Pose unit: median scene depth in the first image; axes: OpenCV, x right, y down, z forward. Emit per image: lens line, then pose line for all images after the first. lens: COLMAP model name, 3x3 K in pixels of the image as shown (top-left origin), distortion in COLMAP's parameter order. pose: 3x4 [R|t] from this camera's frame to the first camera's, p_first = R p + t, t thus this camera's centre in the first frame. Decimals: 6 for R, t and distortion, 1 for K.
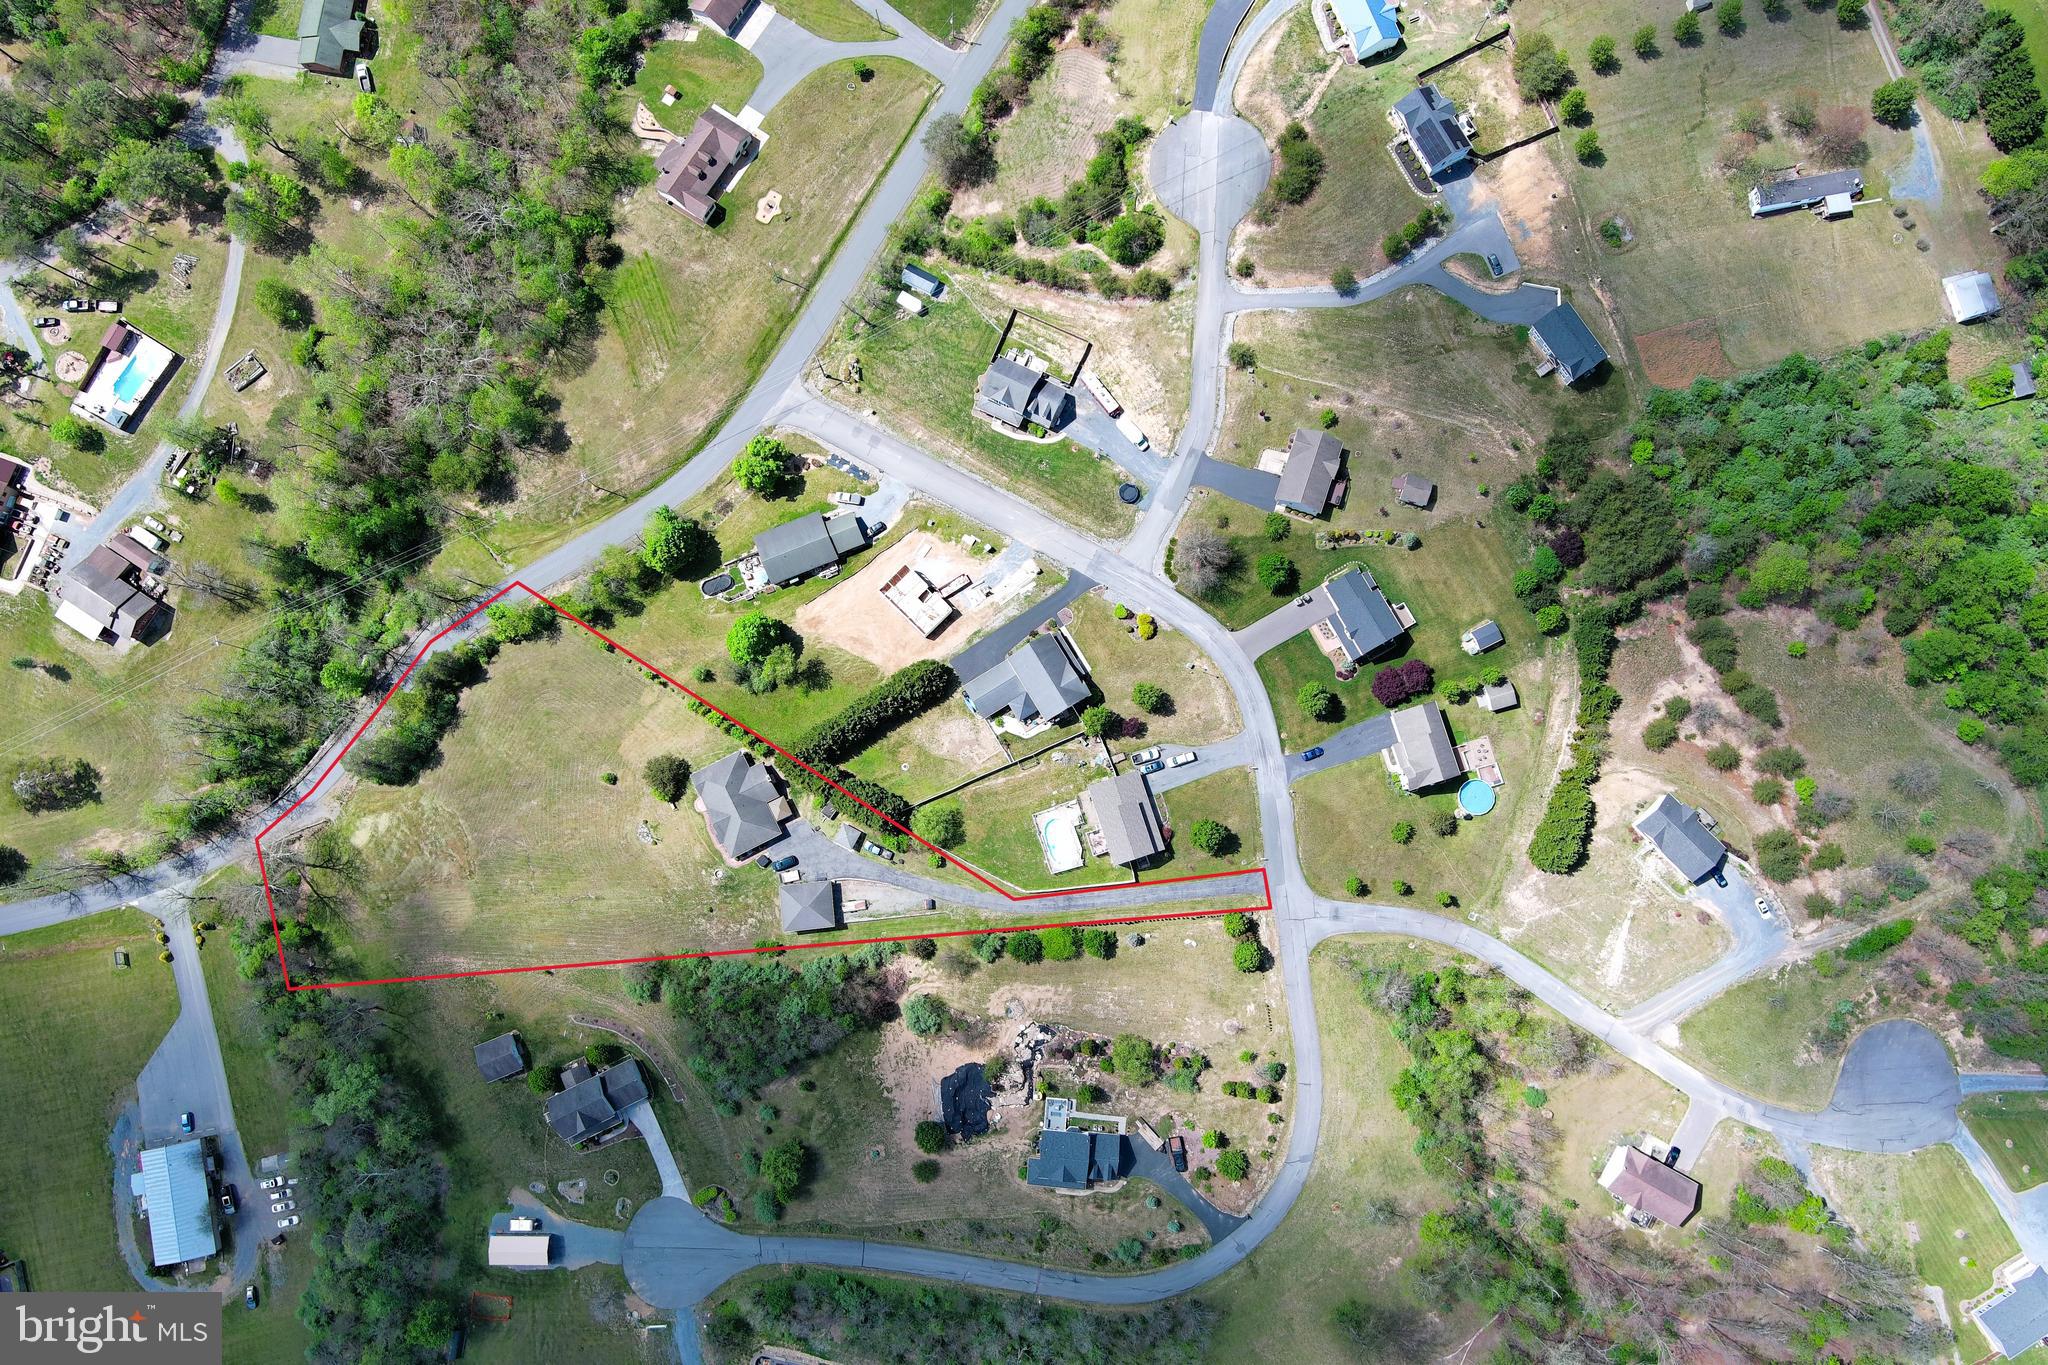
lens RADIAL K [[1587.9, 0, 1005.1], [0, 1587.9, 697.1], [0, 0, 1]] dist [0.027887, -0.025870]
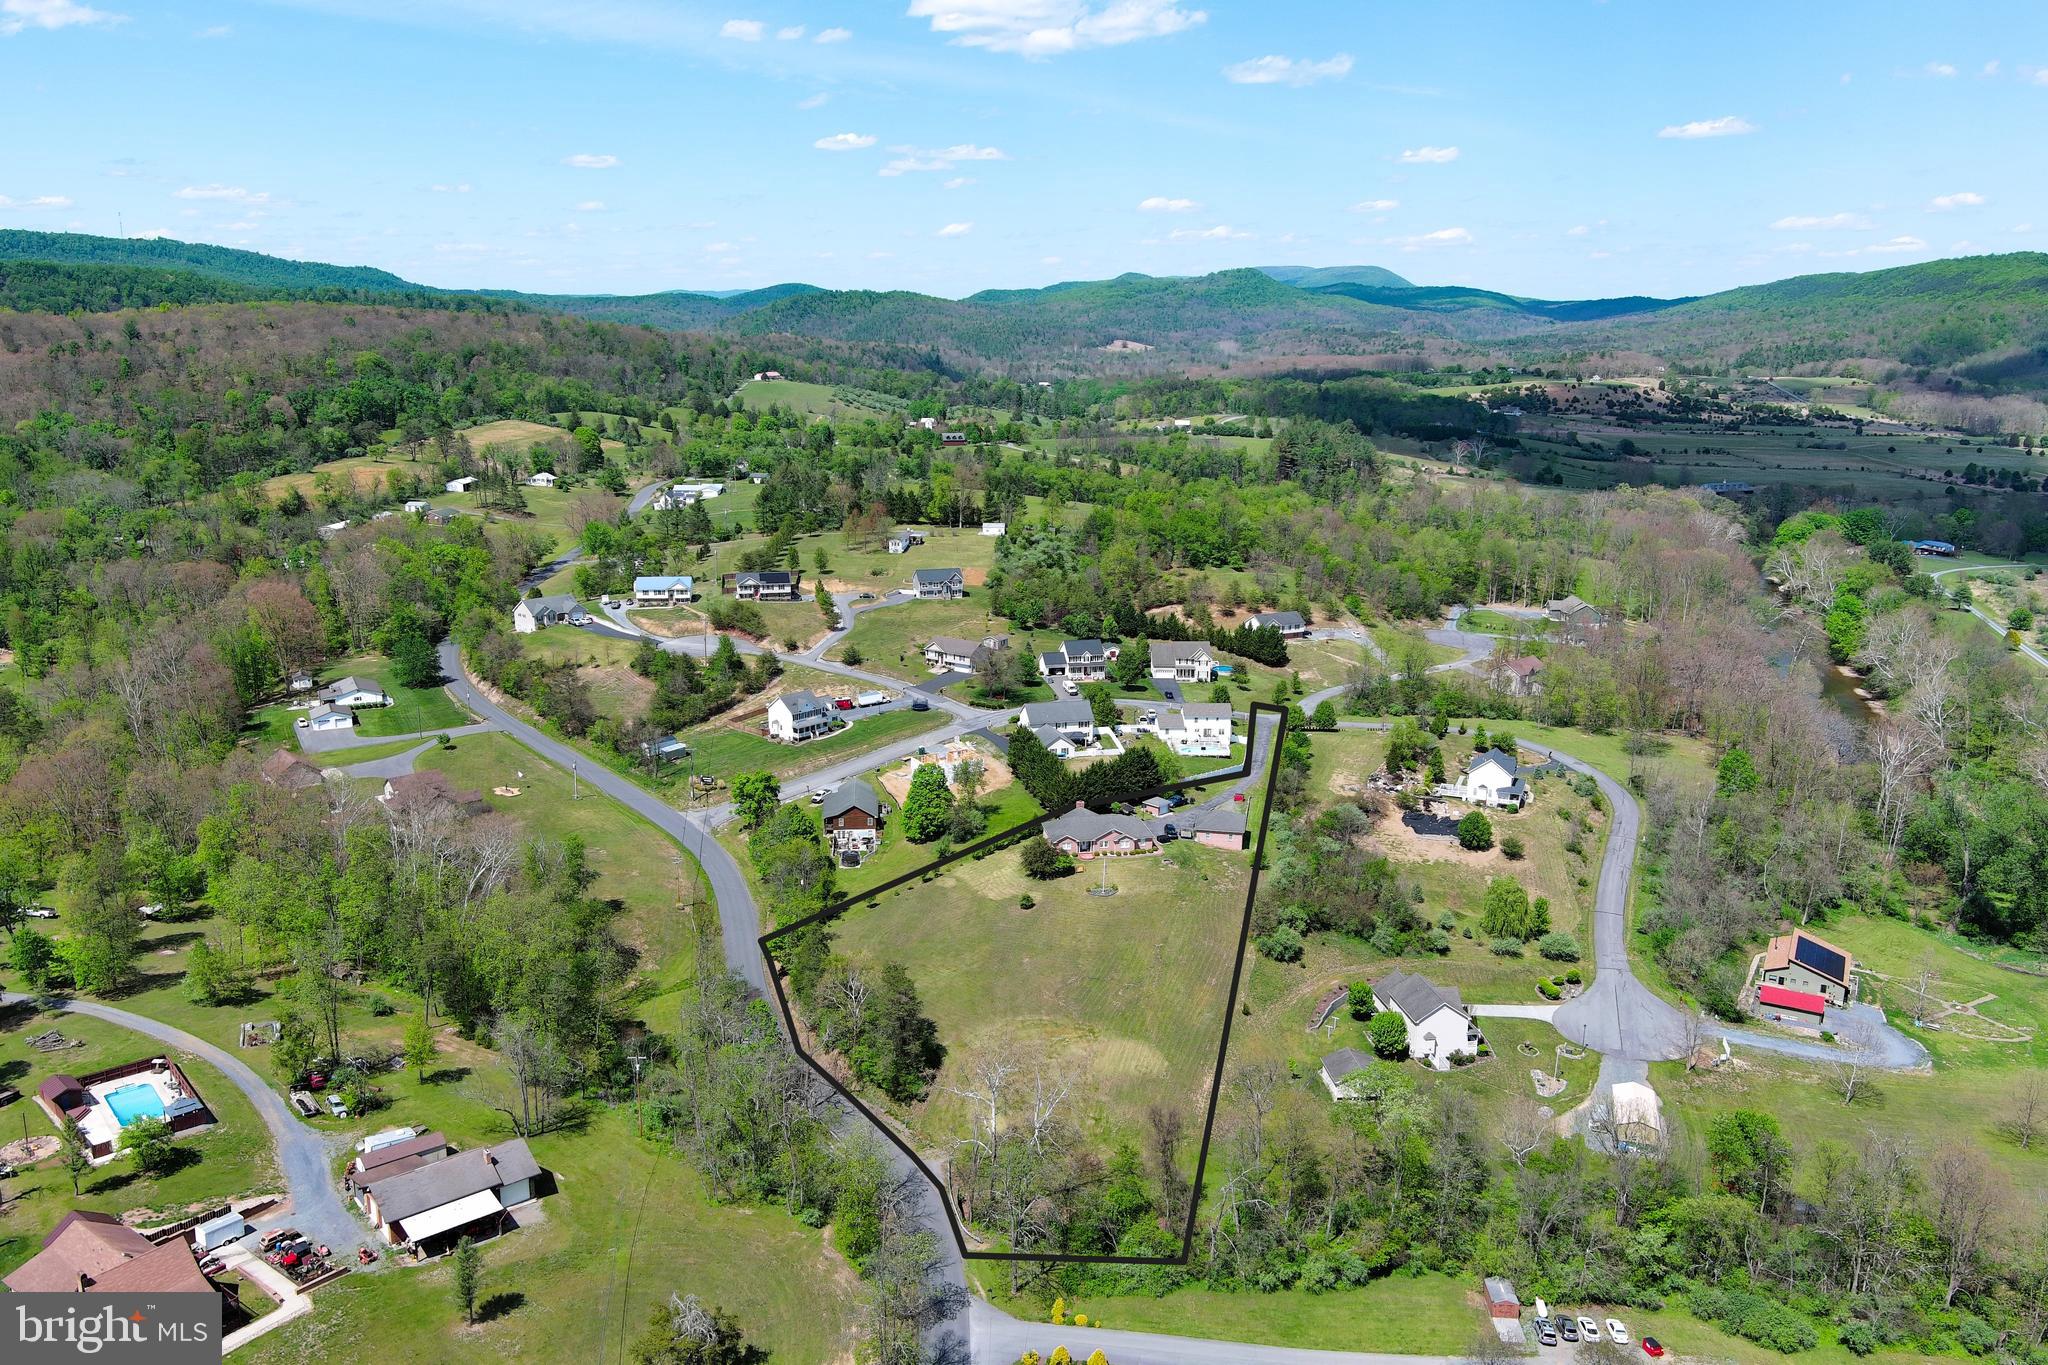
lens RADIAL K [[1587.9, 0, 1018.9], [0, 1587.9, 669.4], [0, 0, 1]] dist [0.027887, -0.025870]
pose [[0.289593, -0.199653, 0.936096, -0.998033], [0.950096, 0.178477, -0.255858, 0.237034], [-0.115989, 0.963475, 0.241375, 0.683995]]
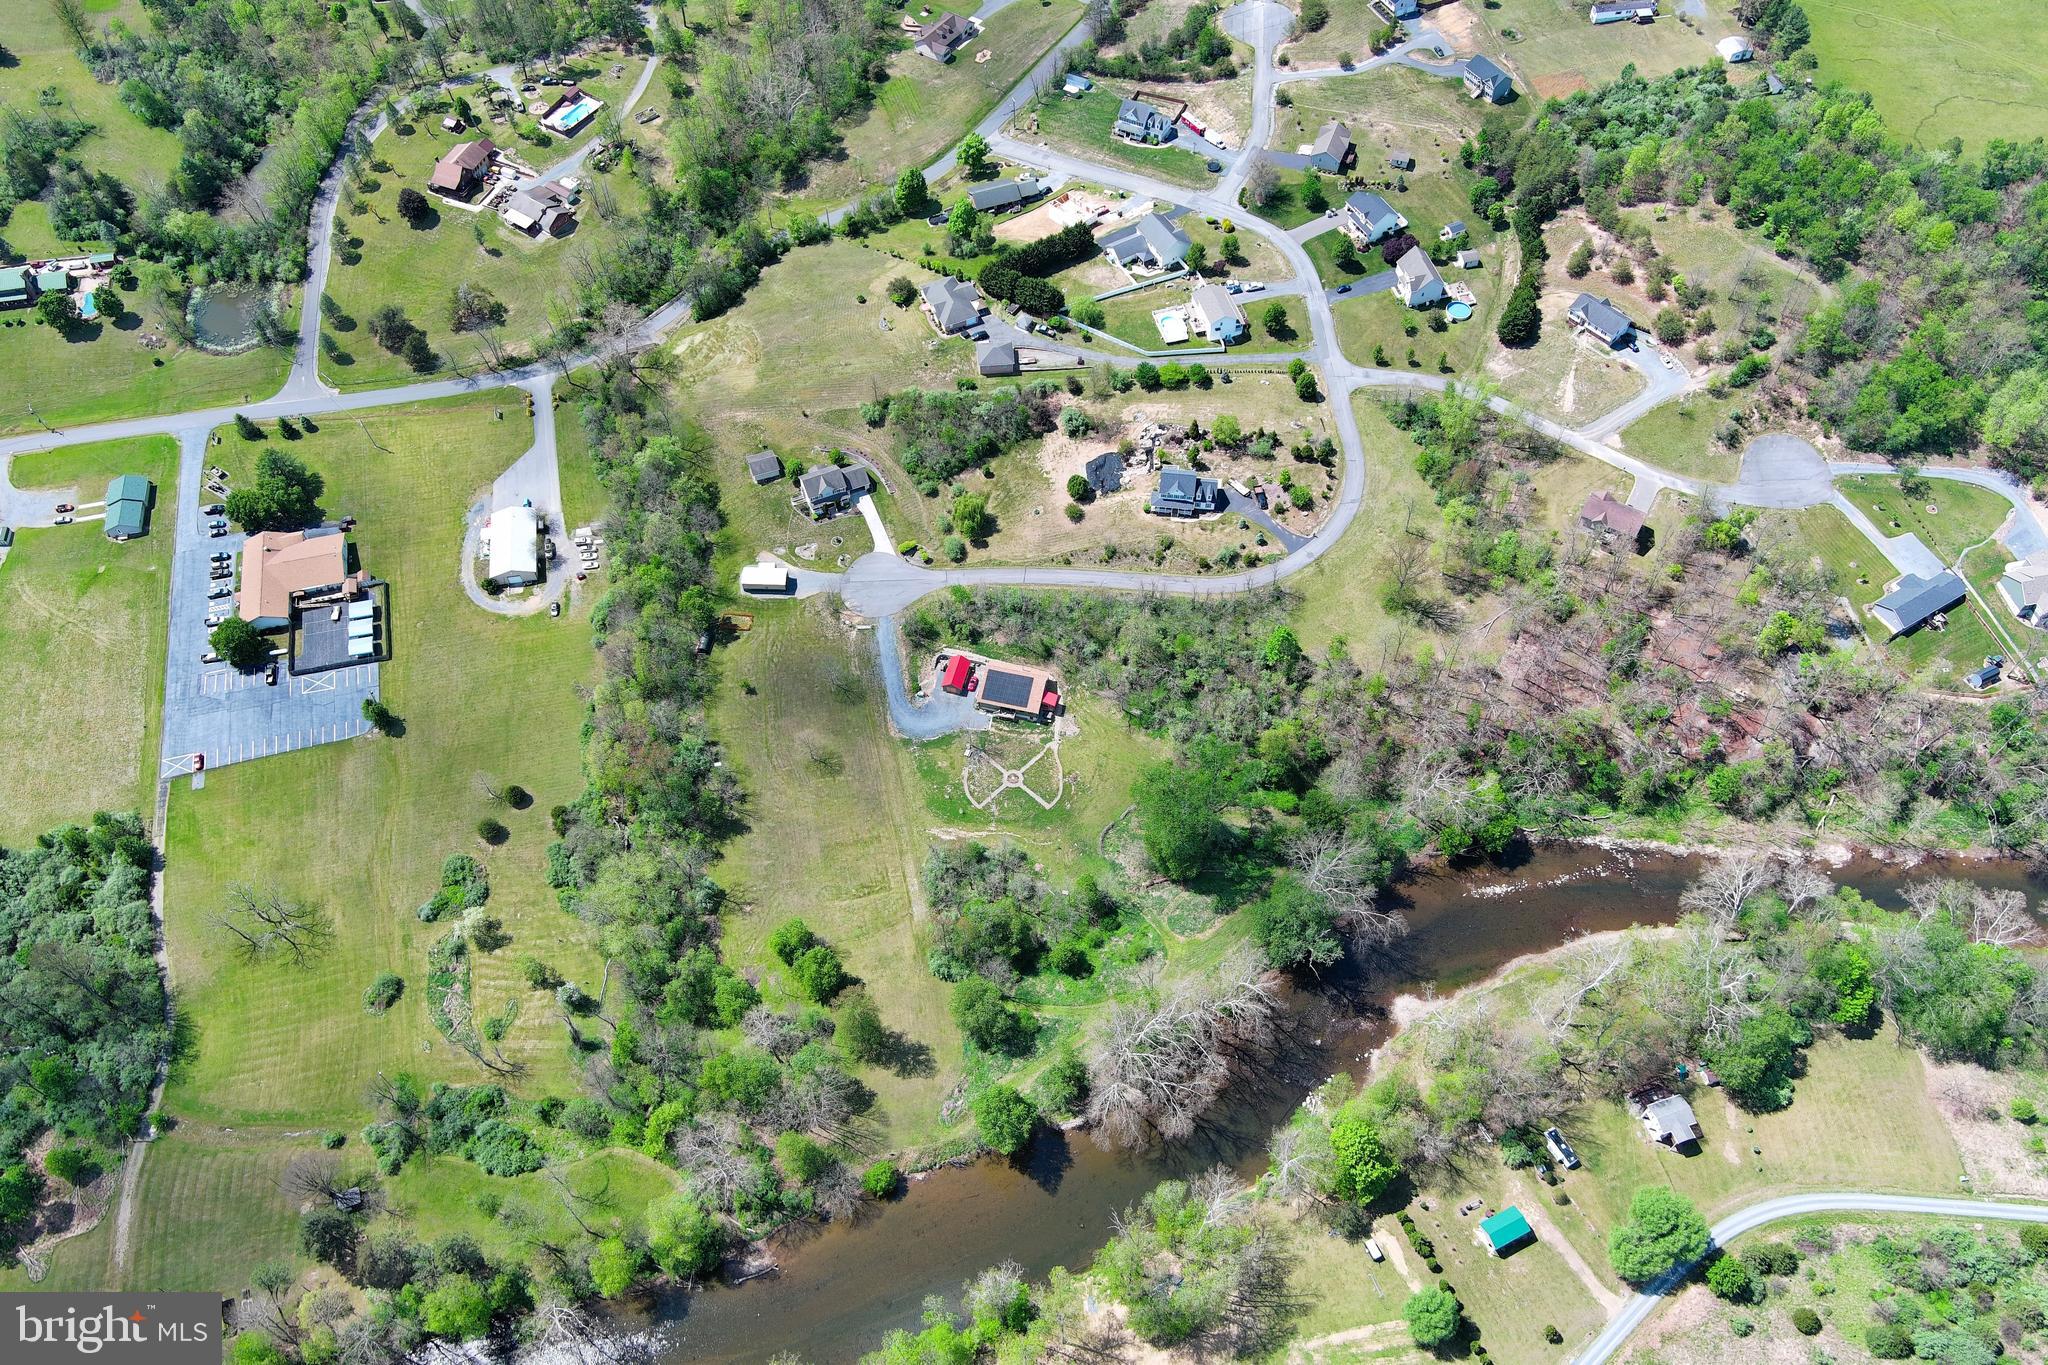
lens RADIAL K [[1587.9, 0, 1016.7], [0, 1587.9, 684.0], [0, 0, 1]] dist [0.027887, -0.025870]
pose [[0.999316, 0.030292, -0.021234, -0.064226], [-0.036713, 0.882591, -0.468706, 1.042421], [0.004542, 0.469164, 0.883099, -0.123880]]
